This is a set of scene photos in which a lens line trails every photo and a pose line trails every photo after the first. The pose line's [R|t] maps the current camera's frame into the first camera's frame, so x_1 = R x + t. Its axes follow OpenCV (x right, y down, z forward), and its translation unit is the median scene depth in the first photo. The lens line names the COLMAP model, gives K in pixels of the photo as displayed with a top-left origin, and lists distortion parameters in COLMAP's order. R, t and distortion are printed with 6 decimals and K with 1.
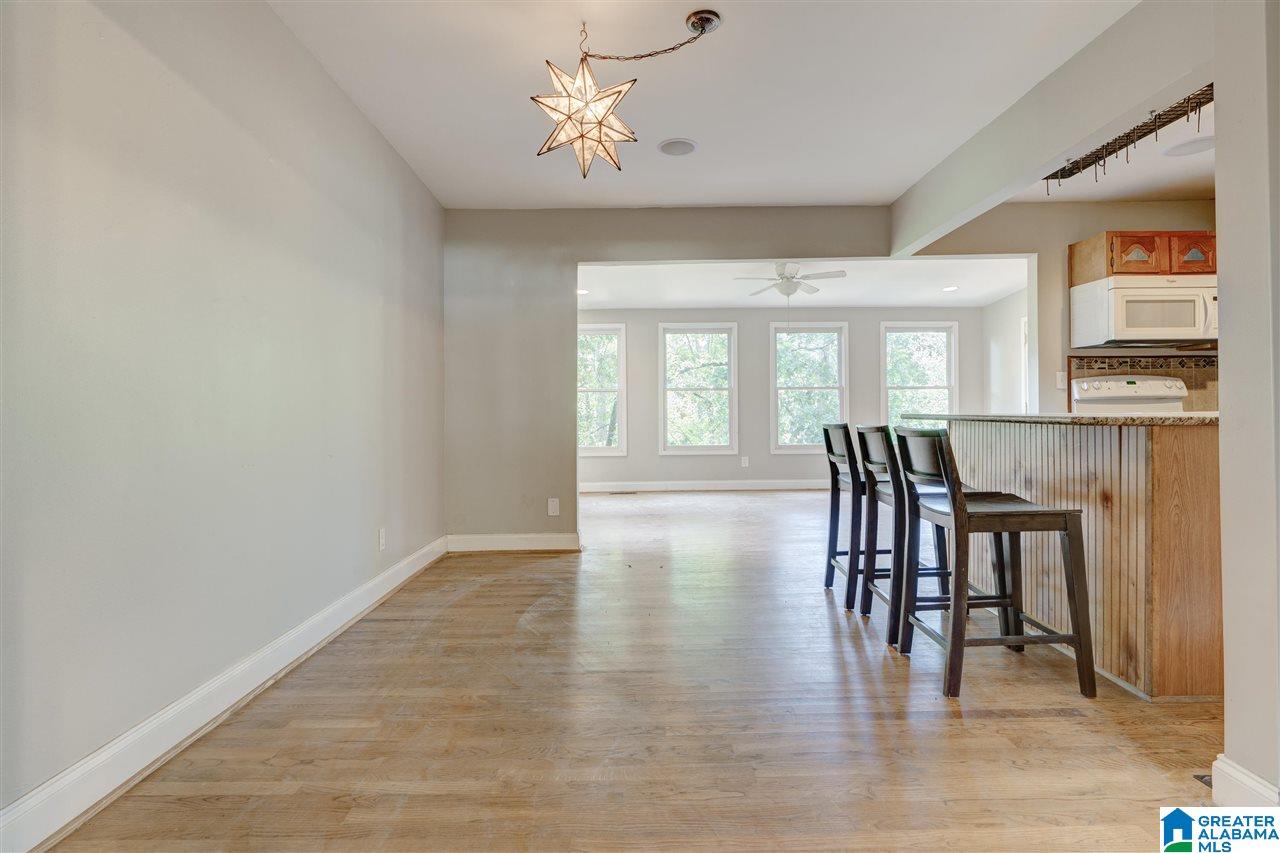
lens RADIAL K [[668.4, 0, 636.4], [0, 668.4, 414.3], [0, 0, 1]] dist [-0.000733, 0.000190]
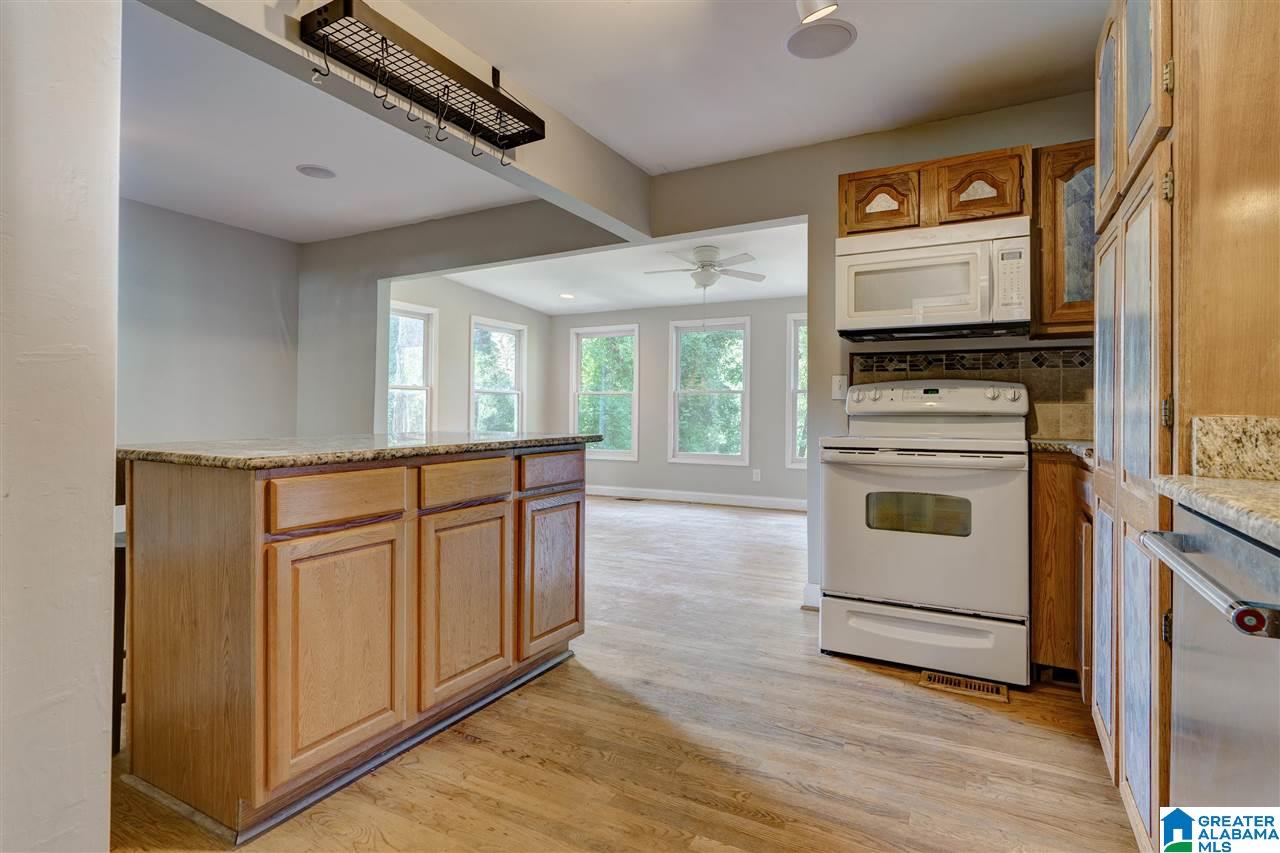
lens RADIAL K [[668.4, 0, 636.4], [0, 668.4, 414.3], [0, 0, 1]] dist [-0.000733, 0.000190]
pose [[0.867687, 0.017639, -0.496798, 0.803755], [-0.015478, 0.999844, 0.008467, -0.024618], [0.496870, 0.000343, 0.867825, 0.266421]]
